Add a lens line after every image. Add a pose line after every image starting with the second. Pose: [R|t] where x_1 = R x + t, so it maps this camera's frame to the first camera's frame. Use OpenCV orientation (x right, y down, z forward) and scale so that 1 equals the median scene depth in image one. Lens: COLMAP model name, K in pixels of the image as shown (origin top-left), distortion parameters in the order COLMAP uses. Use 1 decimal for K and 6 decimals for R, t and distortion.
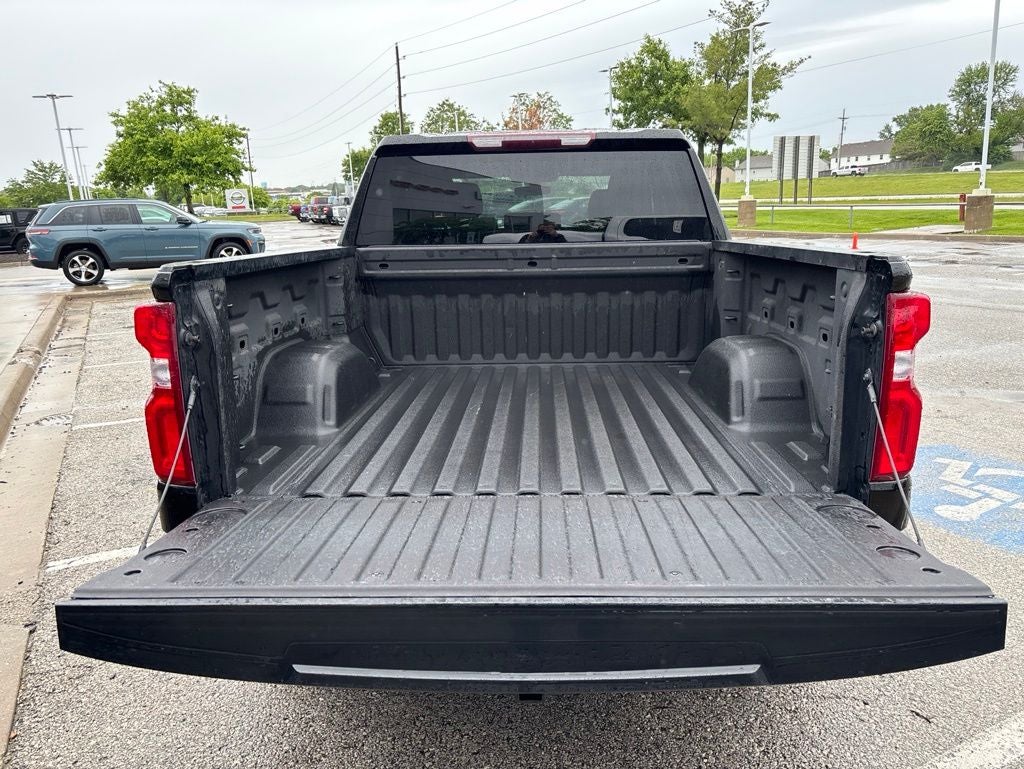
lens RADIAL K [[772.4, 0, 520.6], [0, 772.4, 392.5], [0, 0, 1]] dist [0.047626, -0.054585]
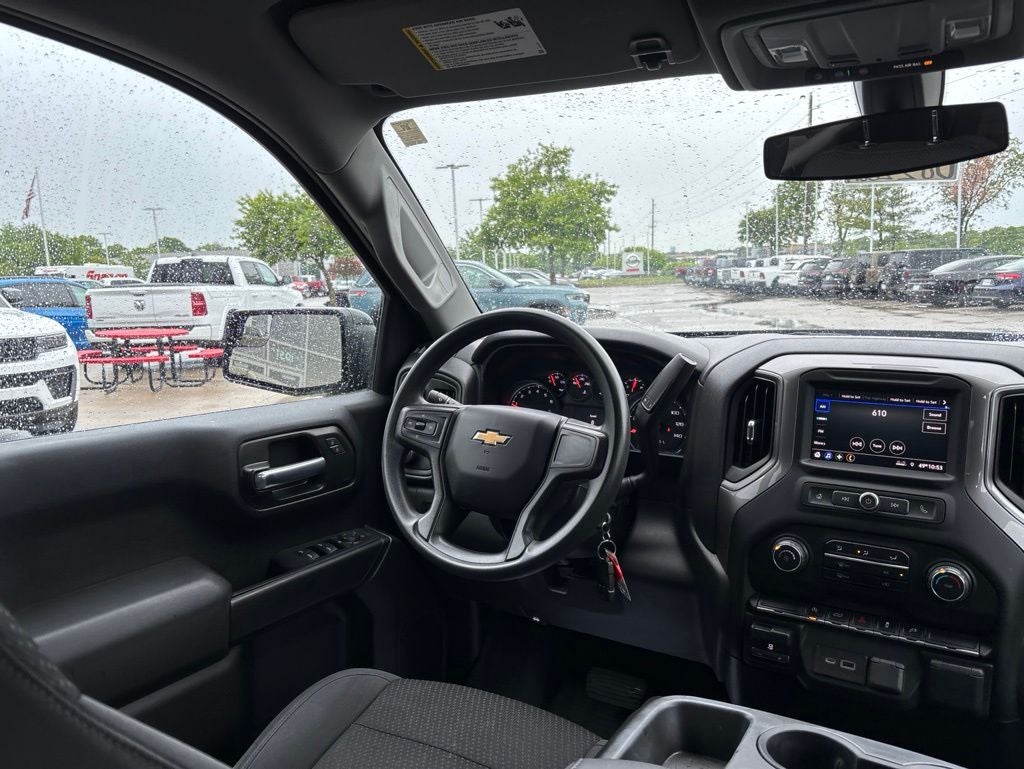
lens RADIAL K [[772.4, 0, 509.4], [0, 772.4, 391.7], [0, 0, 1]] dist [0.047626, -0.054585]
pose [[0.870980, 0.082769, -0.484296, 0.005184], [-0.120641, 0.991559, -0.047504, -0.037127], [0.476276, 0.099801, 0.873614, 0.159253]]
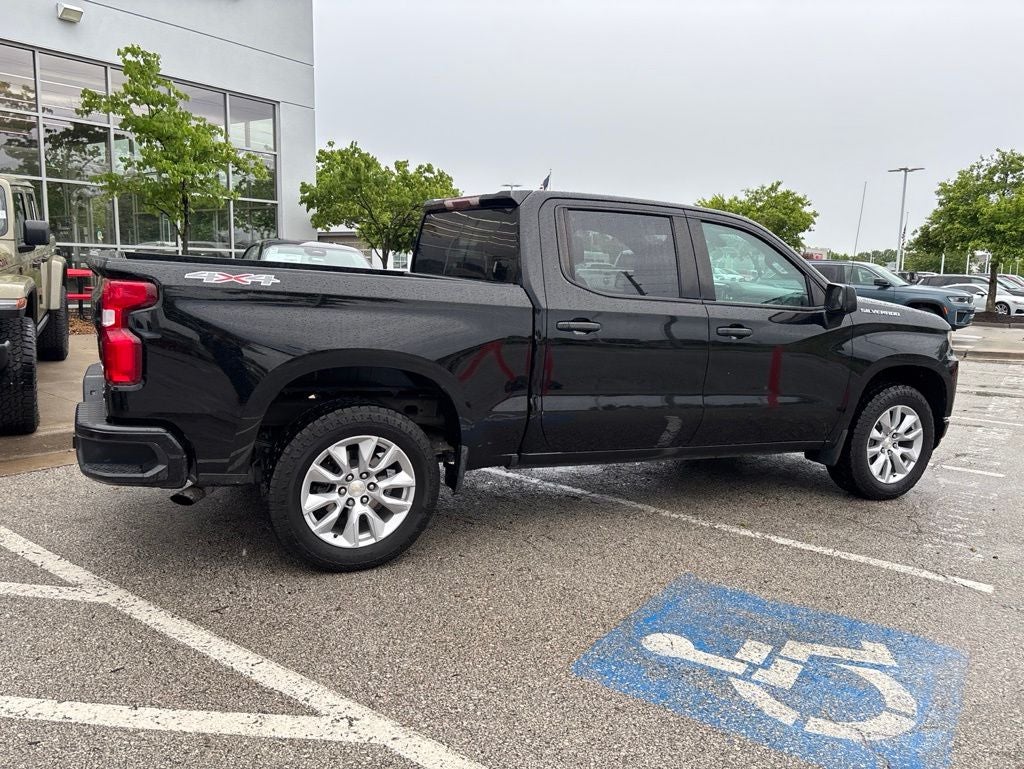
lens RADIAL K [[772.4, 0, 509.4], [0, 772.4, 383.6], [0, 0, 1]] dist [0.047626, -0.054585]
pose [[0.463834, 0.183594, -0.866690, 0.157700], [-0.264410, 0.962392, 0.062360, -0.015490], [0.845544, 0.200237, 0.494934, 0.057752]]
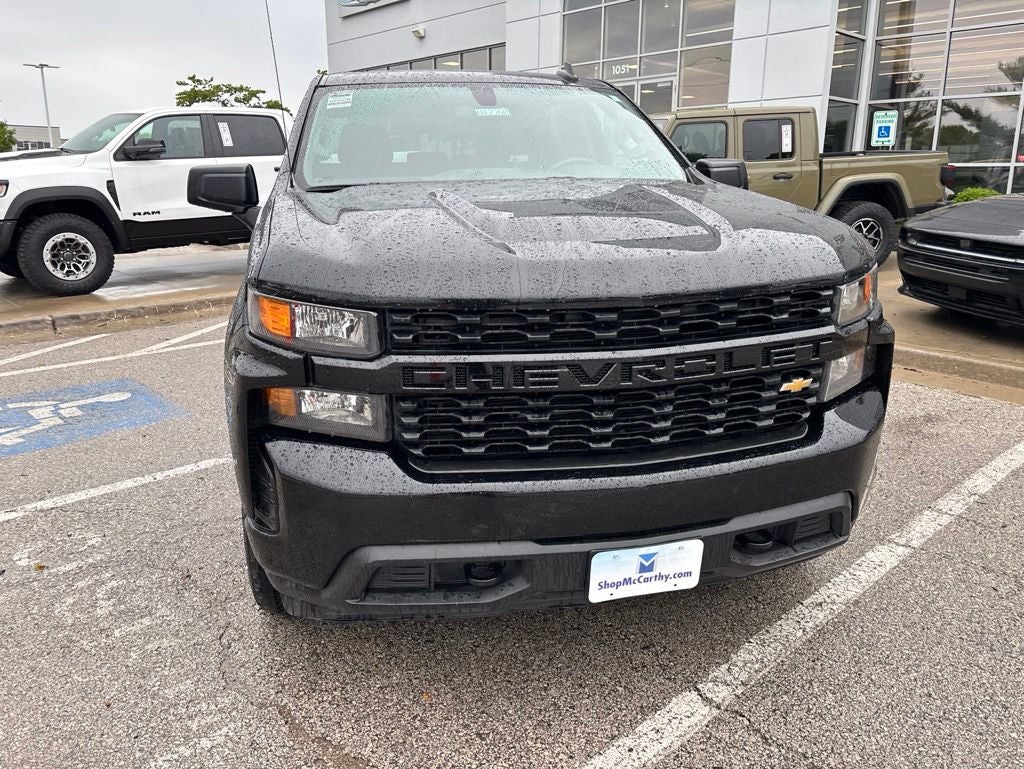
lens RADIAL K [[772.4, 0, 507.3], [0, 772.4, 382.7], [0, 0, 1]] dist [0.047626, -0.054585]
pose [[-0.966828, 0.096231, -0.236606, 0.032385], [-0.032385, 0.872658, 0.487256, -0.072436], [0.253365, 0.478756, -0.840594, 0.313657]]
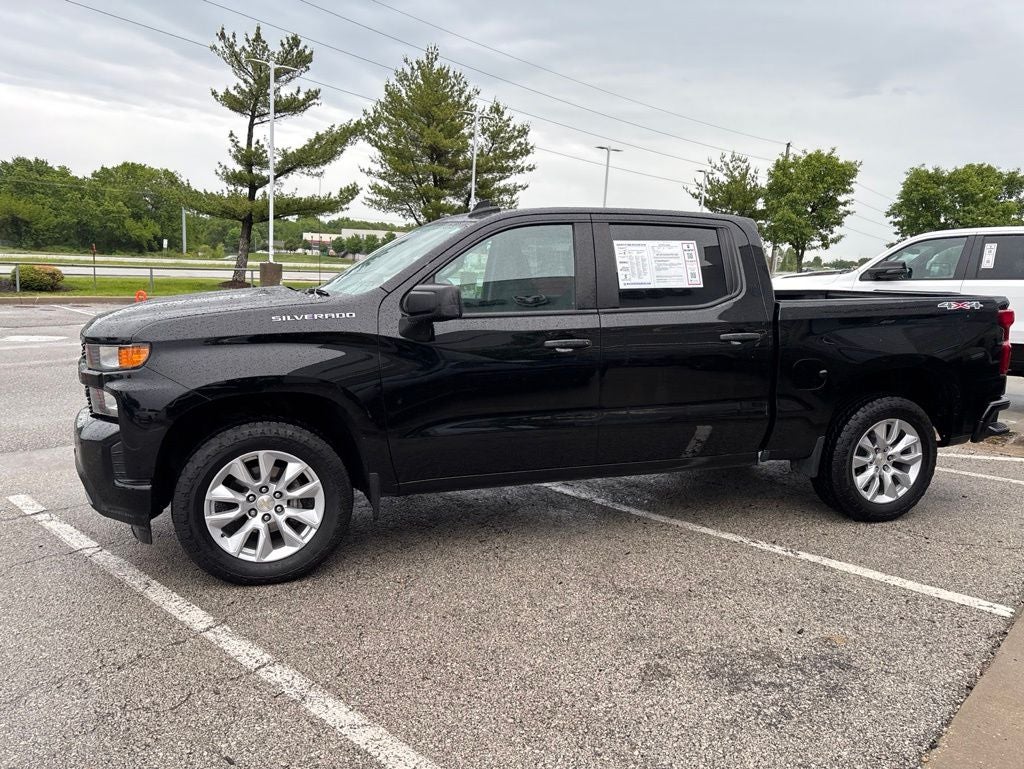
lens RADIAL K [[772.4, 0, 510.9], [0, 772.4, 391.8], [0, 0, 1]] dist [0.047626, -0.054585]
pose [[-0.344837, -0.137481, 0.928540, -0.163128], [0.200067, 0.955720, 0.215805, -0.051974], [-0.917094, 0.260188, -0.302062, 0.231984]]
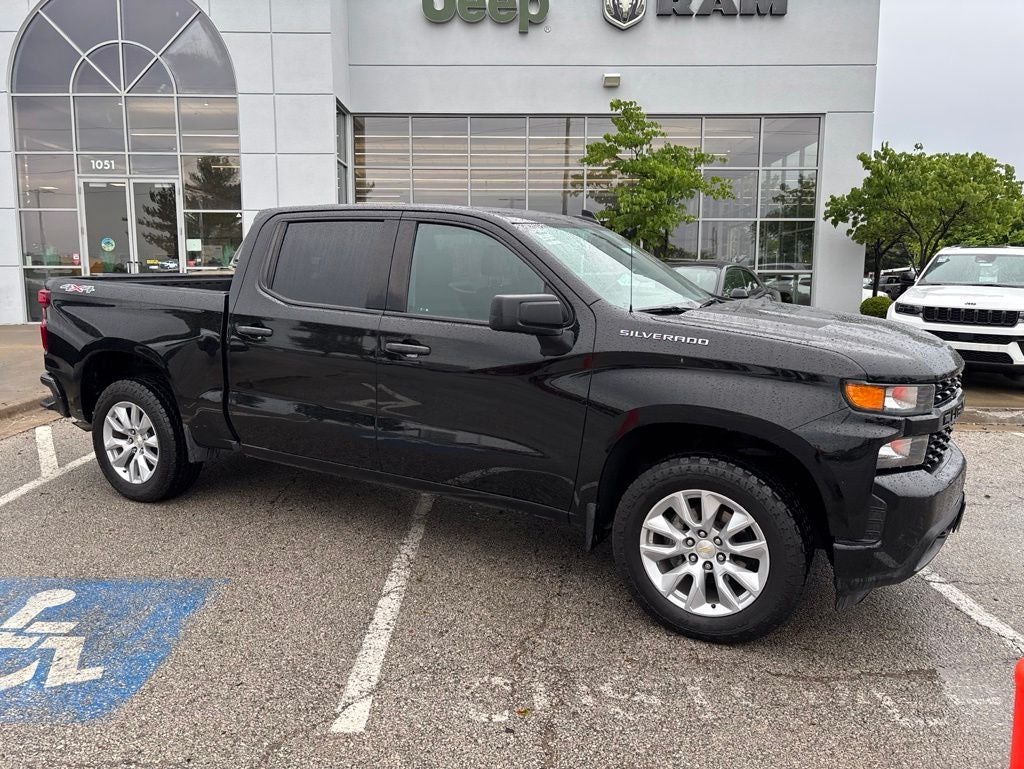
lens RADIAL K [[772.4, 0, 507.8], [0, 772.4, 385.6], [0, 0, 1]] dist [0.047626, -0.054585]
pose [[-0.462727, 0.158125, -0.872284, 0.151088], [-0.209572, 0.936561, 0.280950, -0.064237], [0.861373, 0.312809, -0.400234, 0.246703]]
